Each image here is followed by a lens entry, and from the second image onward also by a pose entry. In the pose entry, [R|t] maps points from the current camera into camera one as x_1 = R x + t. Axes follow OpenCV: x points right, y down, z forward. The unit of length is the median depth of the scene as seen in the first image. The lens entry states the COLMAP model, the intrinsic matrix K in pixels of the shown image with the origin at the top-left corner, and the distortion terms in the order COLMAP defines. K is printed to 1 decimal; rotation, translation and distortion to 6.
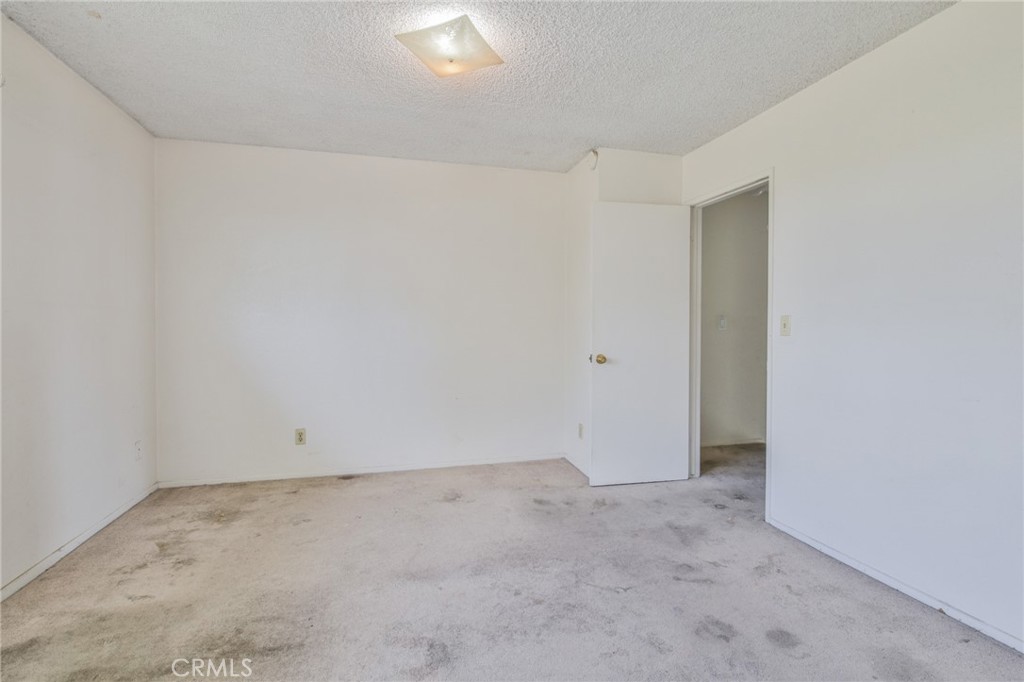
lens RADIAL K [[470.2, 0, 508.7], [0, 470.2, 335.2], [0, 0, 1]] dist [-0.000919, -0.011617]
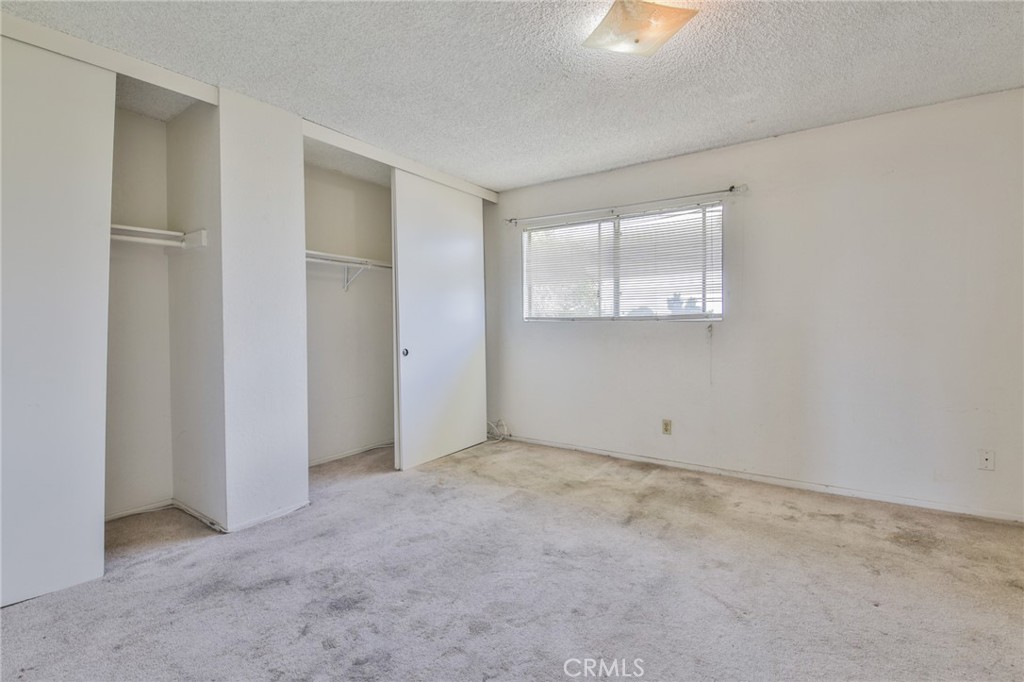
lens RADIAL K [[470.2, 0, 508.7], [0, 470.2, 335.2], [0, 0, 1]] dist [-0.000919, -0.011617]
pose [[-0.765018, 0.016636, -0.643794, 0.597734], [-0.004328, 0.999511, 0.030971, -0.020152], [0.643995, 0.026480, -0.764572, 1.360602]]
